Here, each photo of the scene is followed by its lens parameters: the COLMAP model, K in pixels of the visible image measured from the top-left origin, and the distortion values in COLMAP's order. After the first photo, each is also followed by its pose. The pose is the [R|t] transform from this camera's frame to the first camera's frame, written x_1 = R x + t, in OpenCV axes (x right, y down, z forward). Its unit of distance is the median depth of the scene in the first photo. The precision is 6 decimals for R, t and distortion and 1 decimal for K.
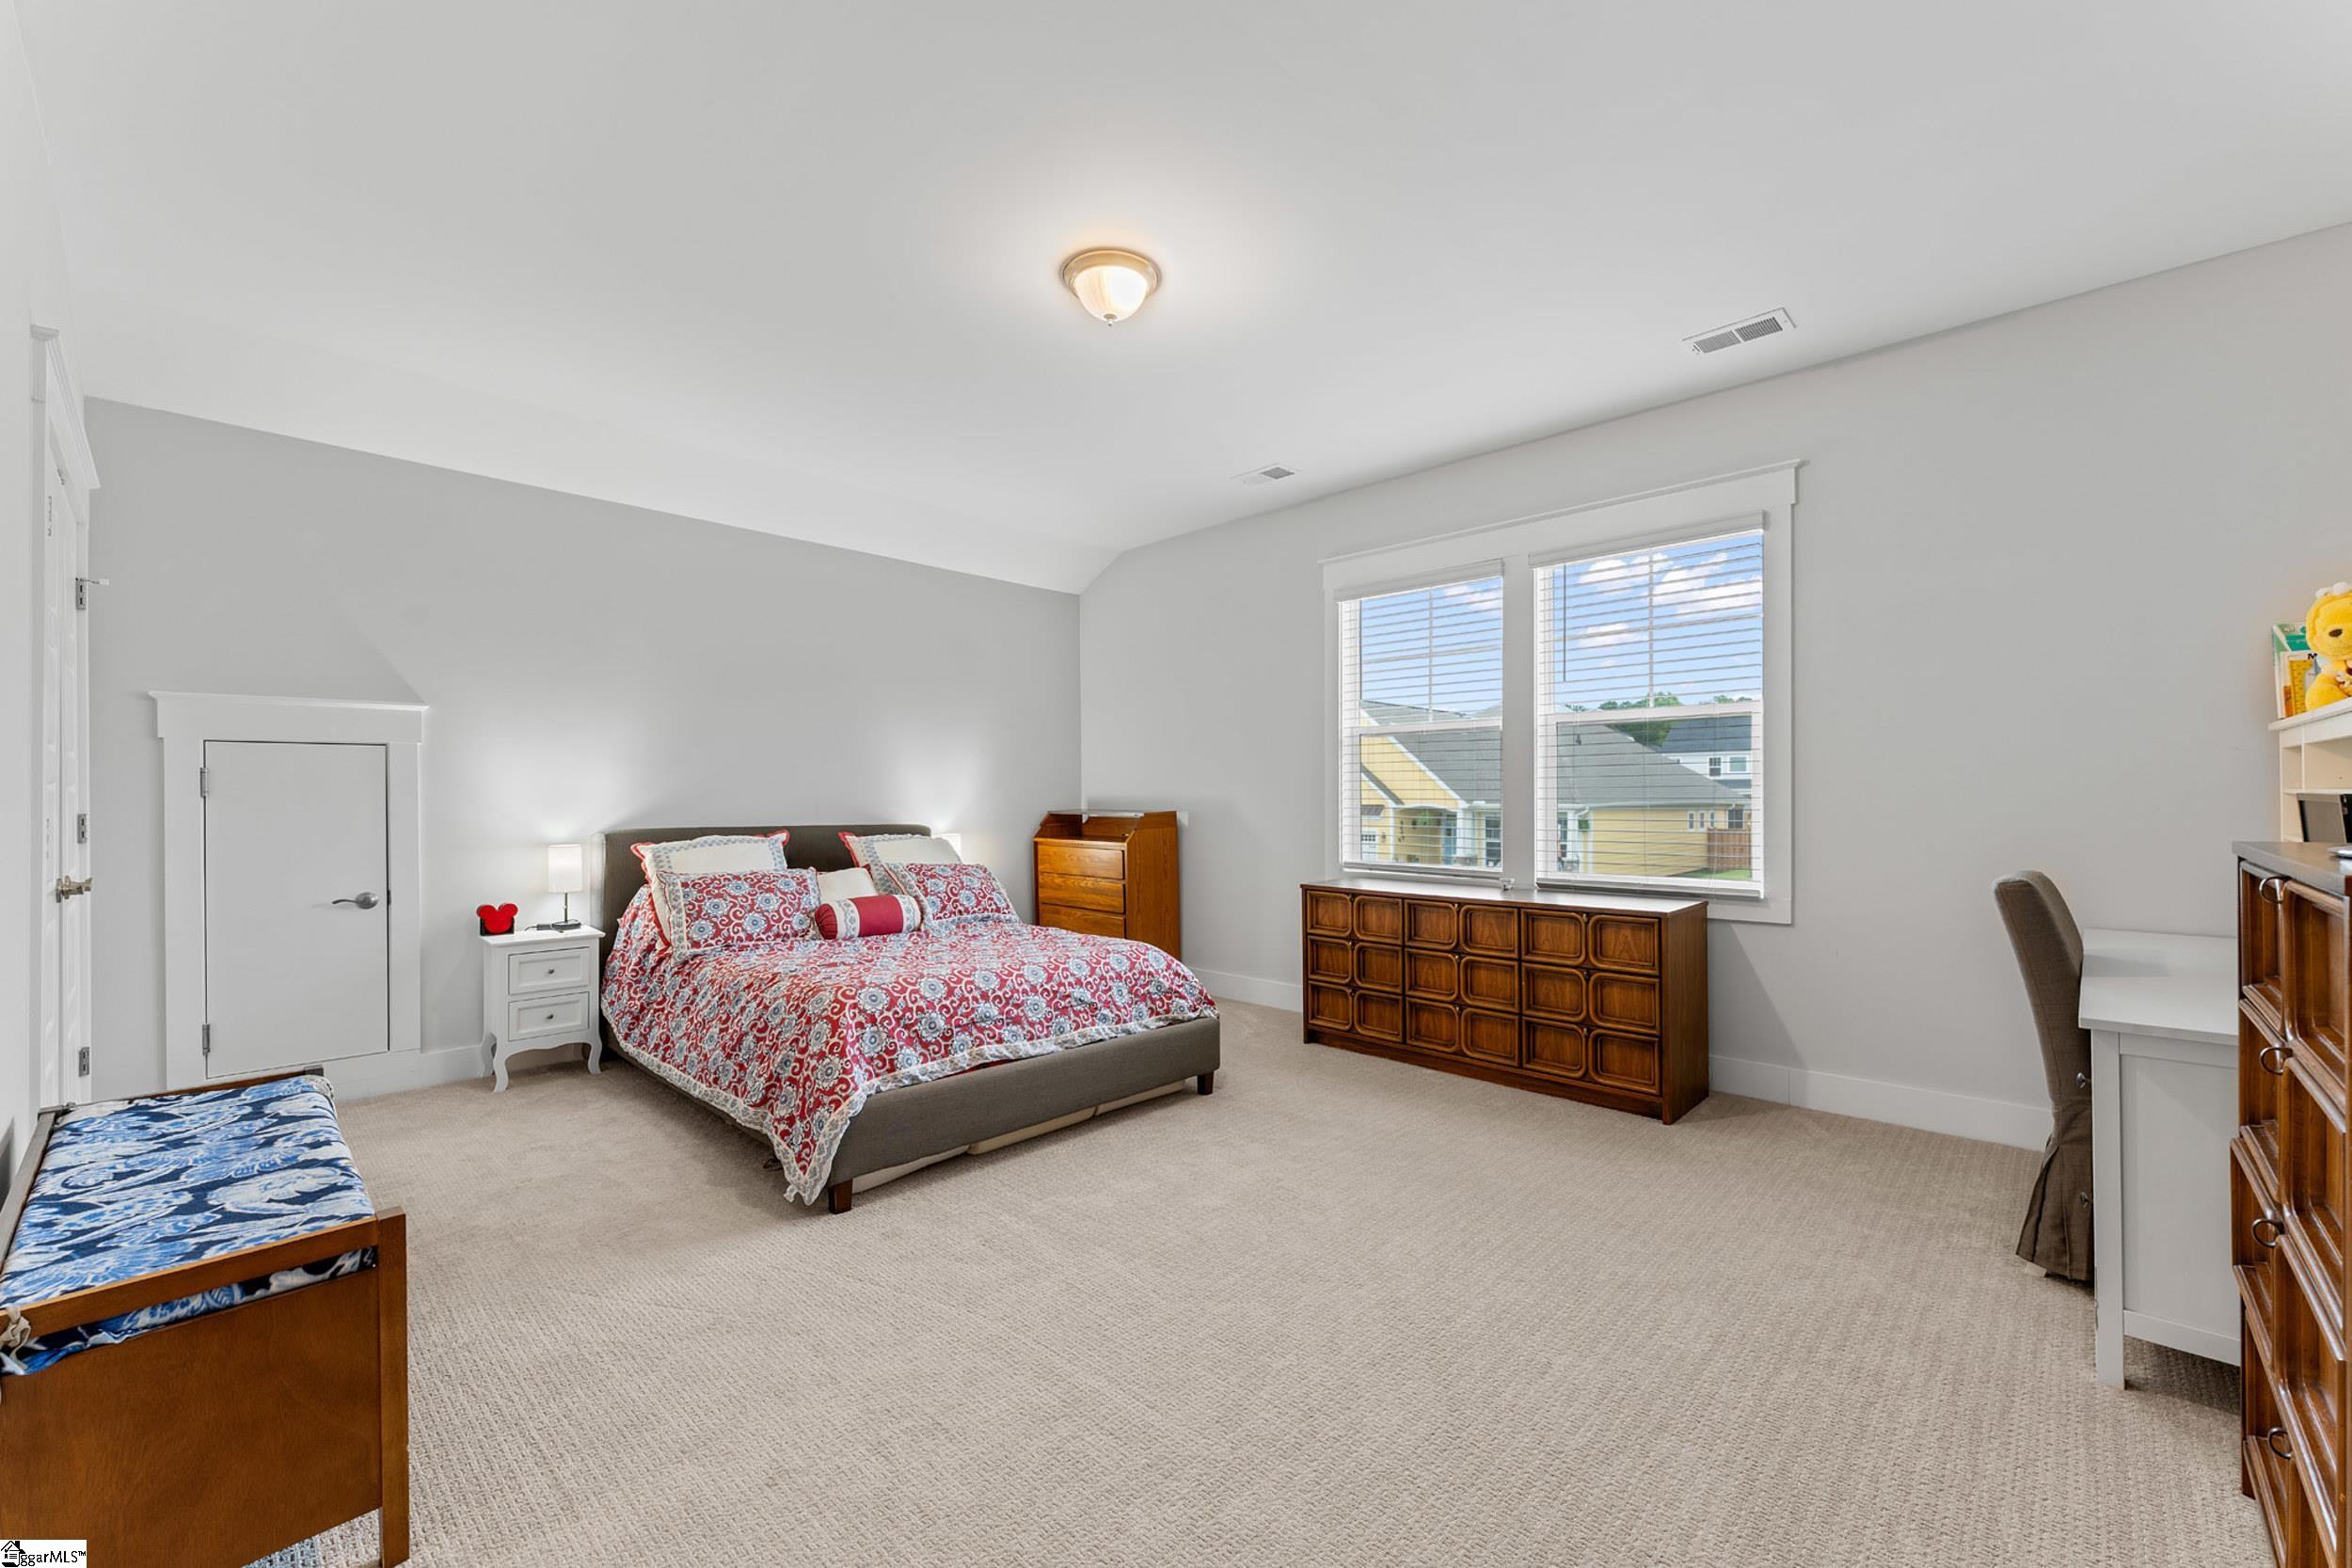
lens RADIAL K [[961.9, 0, 1173.2], [0, 961.9, 777.8], [0, 0, 1]] dist [0.002831, 0.000218]
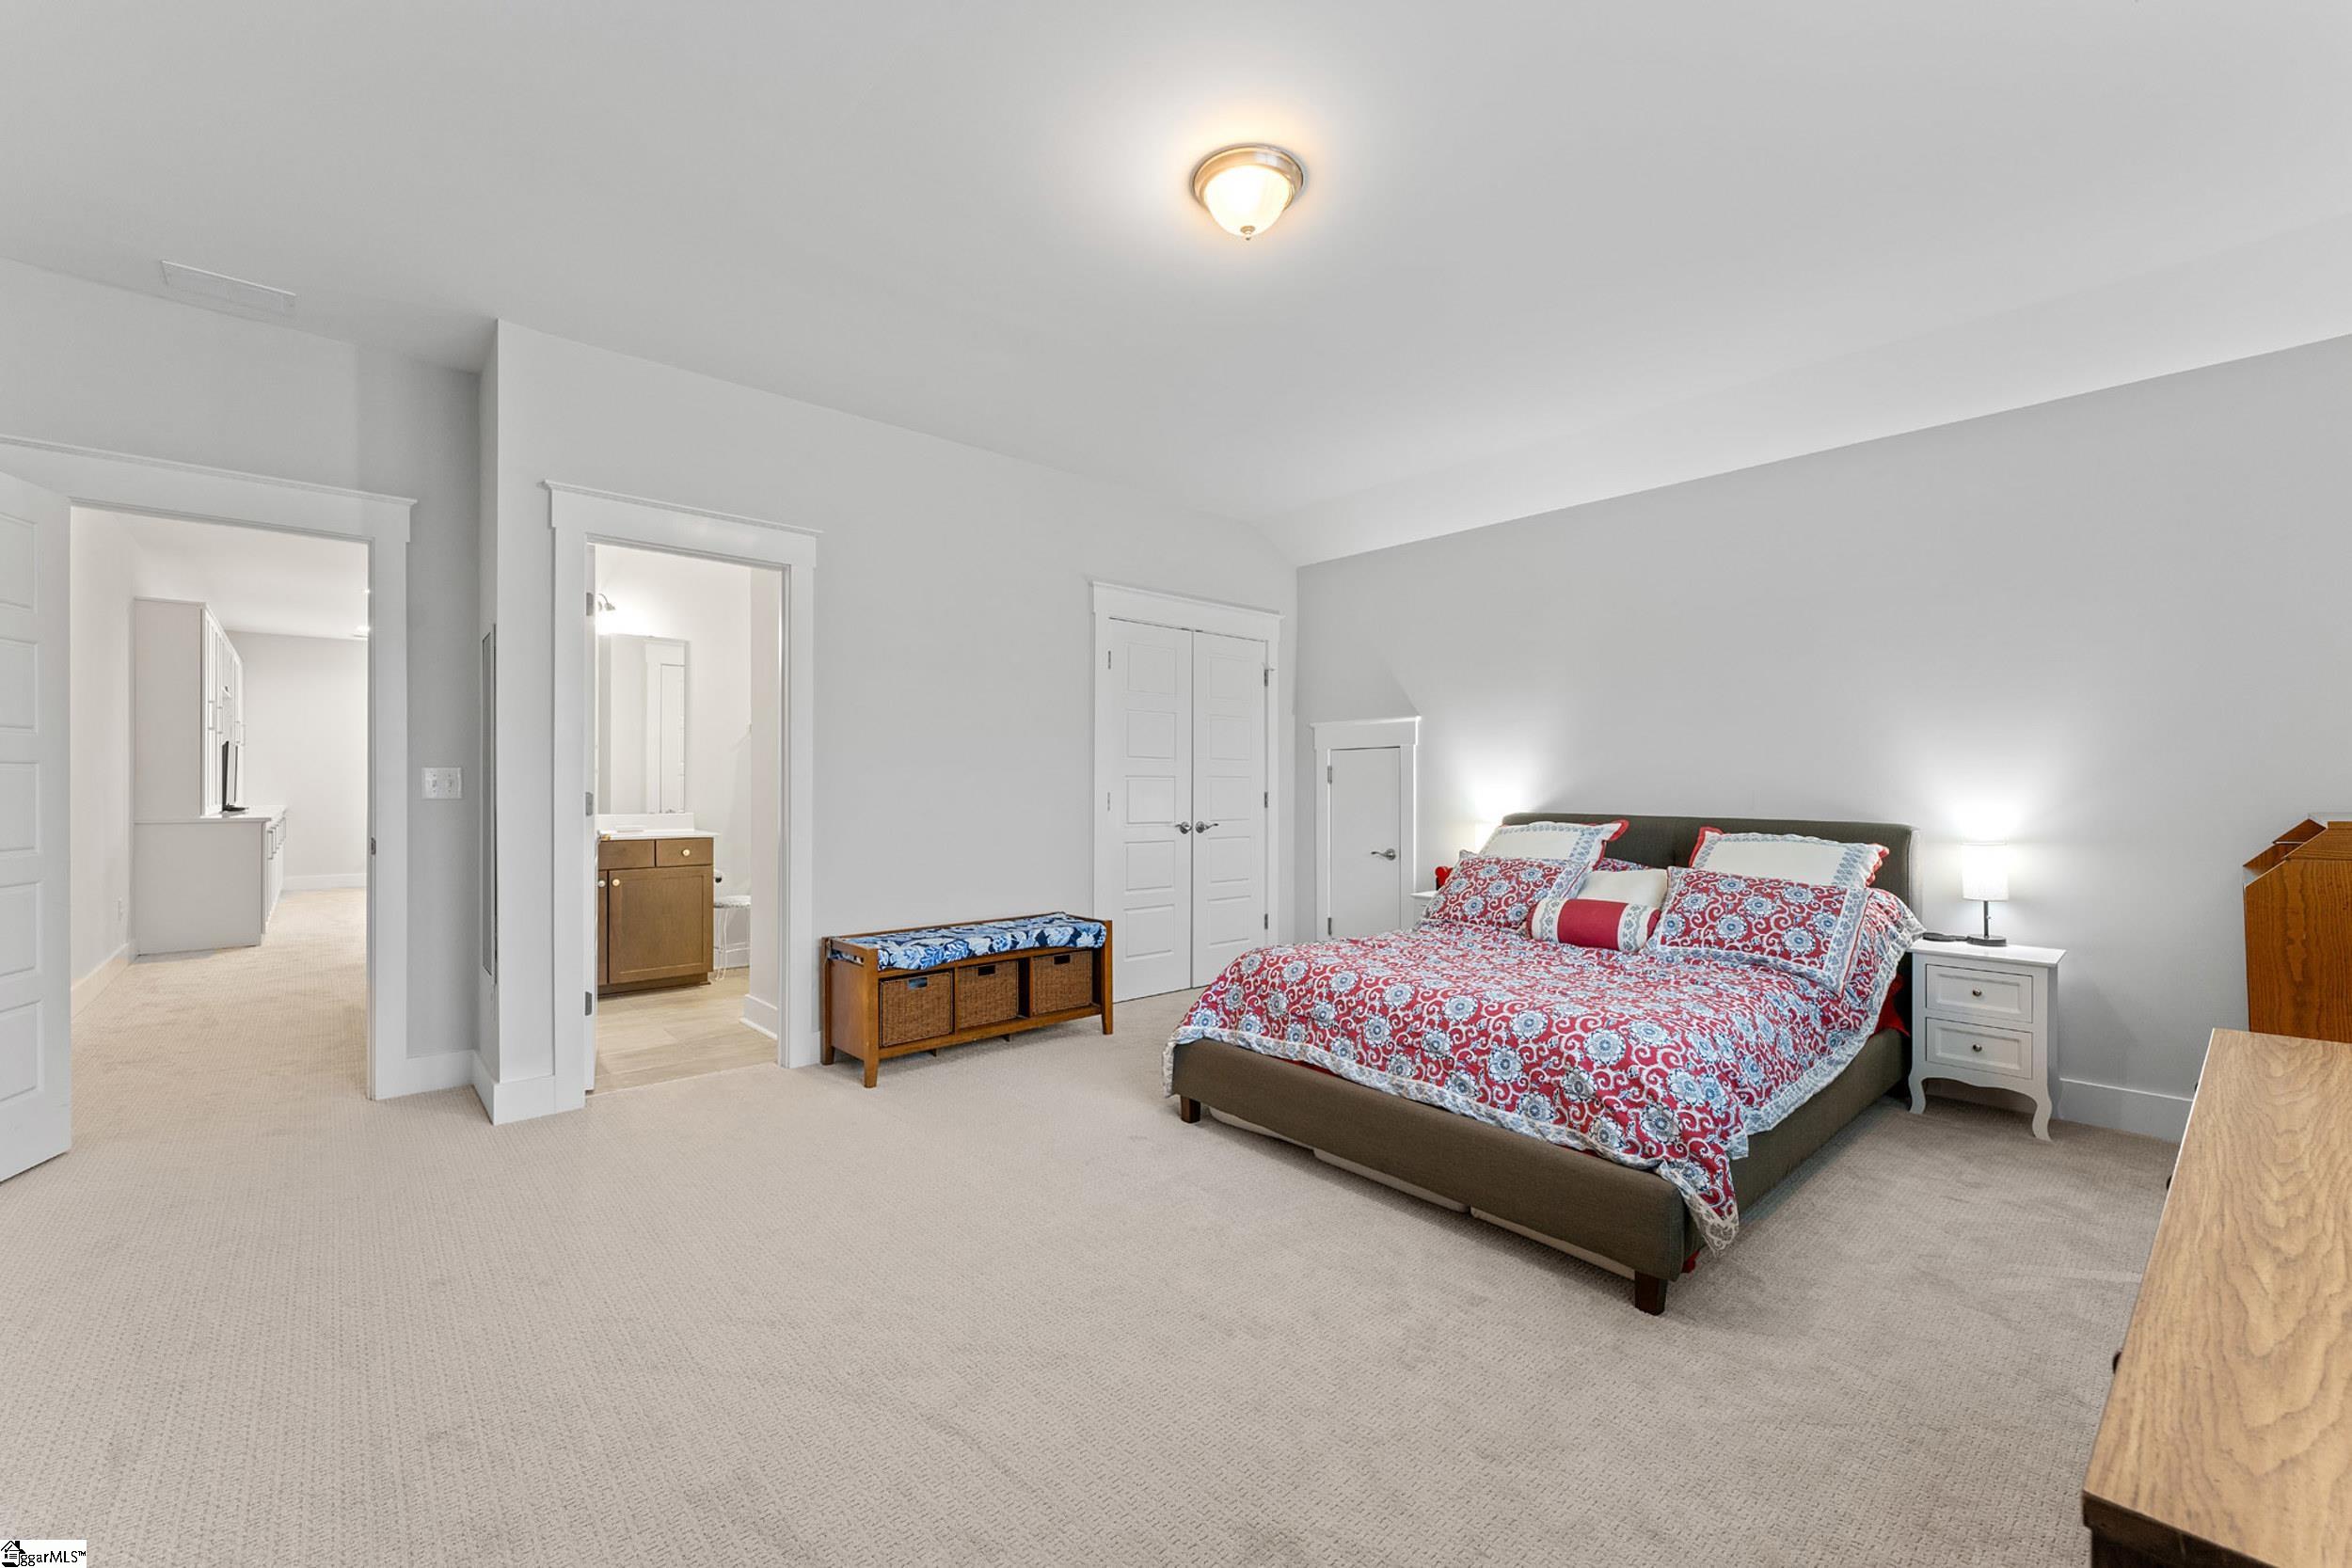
lens RADIAL K [[961.9, 0, 1173.0], [0, 961.9, 798.9], [0, 0, 1]] dist [0.002831, 0.000218]
pose [[-0.083210, 0.012639, -0.996452, 0.664620], [0.011623, 0.999864, 0.011711, 0.023838], [0.996464, -0.010607, -0.083345, 0.844806]]
